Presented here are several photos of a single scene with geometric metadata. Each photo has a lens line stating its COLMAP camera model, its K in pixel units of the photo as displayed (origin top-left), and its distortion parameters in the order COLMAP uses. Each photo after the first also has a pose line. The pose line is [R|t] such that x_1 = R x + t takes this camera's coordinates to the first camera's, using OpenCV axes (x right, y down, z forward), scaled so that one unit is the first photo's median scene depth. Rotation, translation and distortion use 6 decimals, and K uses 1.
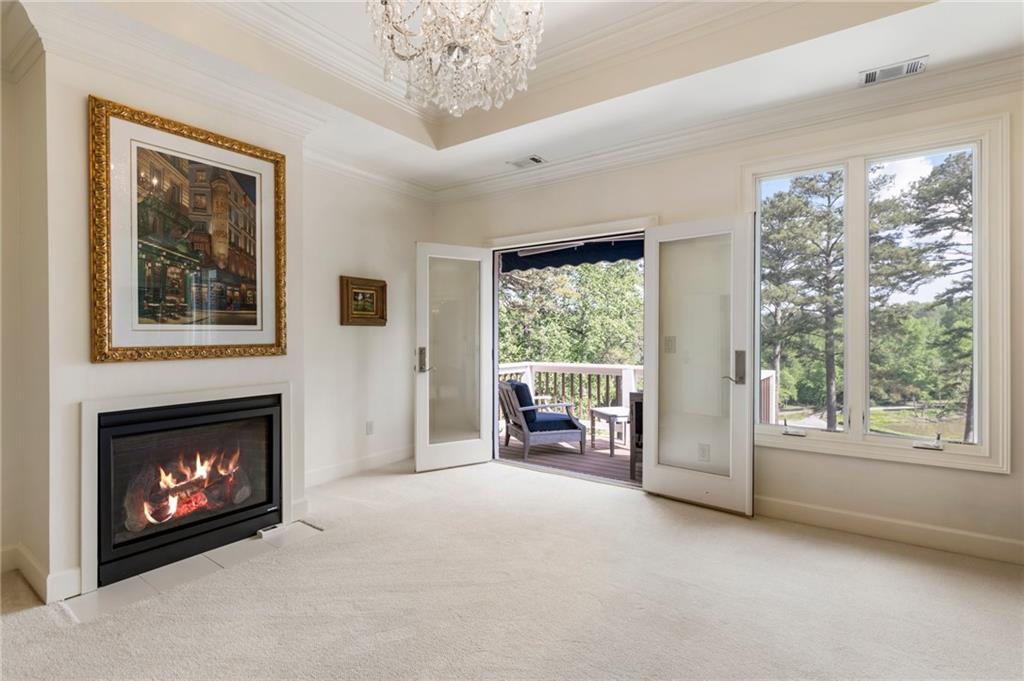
lens RADIAL K [[499.1, 0, 533.4], [0, 499.1, 336.8], [0, 0, 1]] dist [-0.000299, -0.000053]
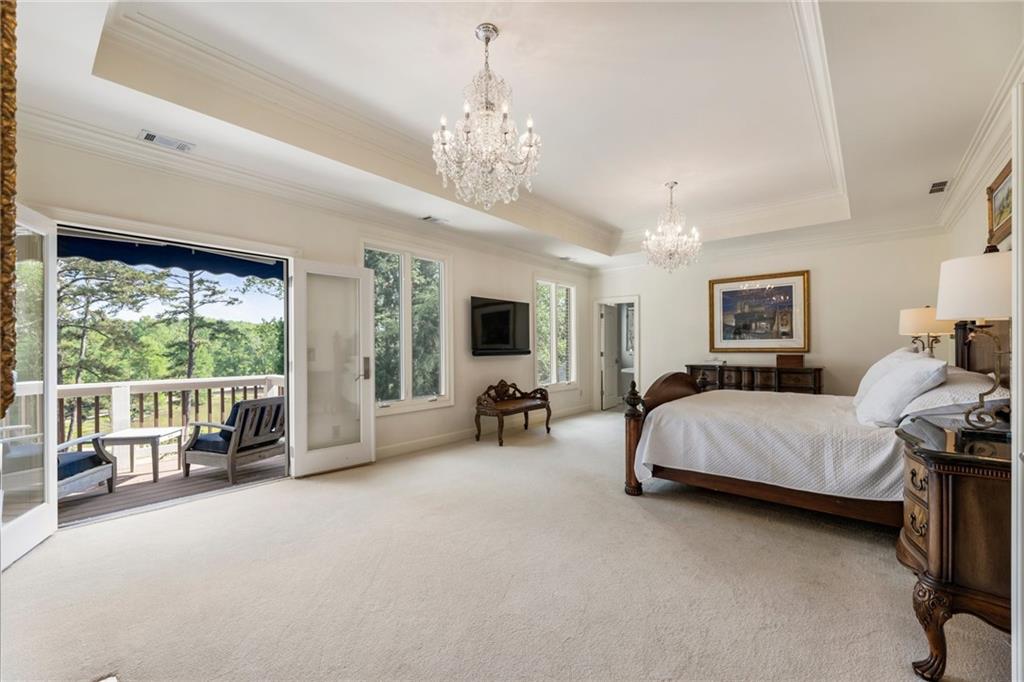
lens RADIAL K [[416.6, 0, 507.9], [0, 416.6, 345.4], [0, 0, 1]] dist [0.001210, 0.000489]
pose [[0.115036, 0.003711, 0.993354, -0.104290], [0.006093, 0.999972, -0.004442, 0.000264], [-0.993343, 0.006564, 0.115010, 0.056294]]
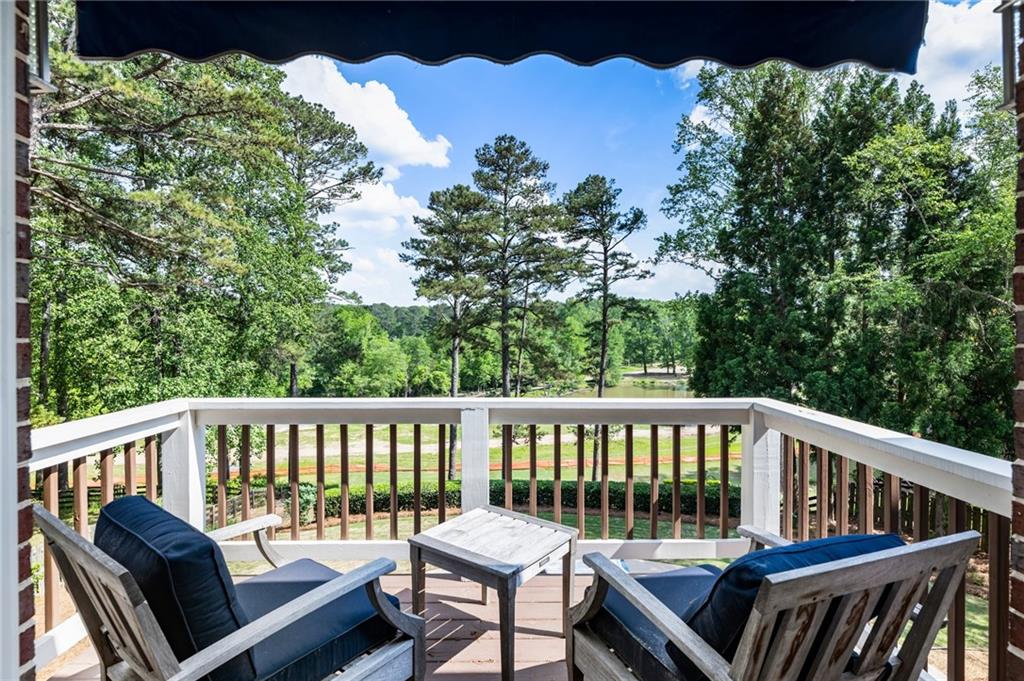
lens RADIAL K [[499.1, 0, 496.2], [0, 499.1, 334.8], [0, 0, 1]] dist [-0.000299, -0.000053]
pose [[0.830950, -0.003488, 0.556336, -0.006271], [-0.003782, 0.999922, 0.011919, -0.000301], [-0.556335, -0.012008, 0.830872, 0.147850]]
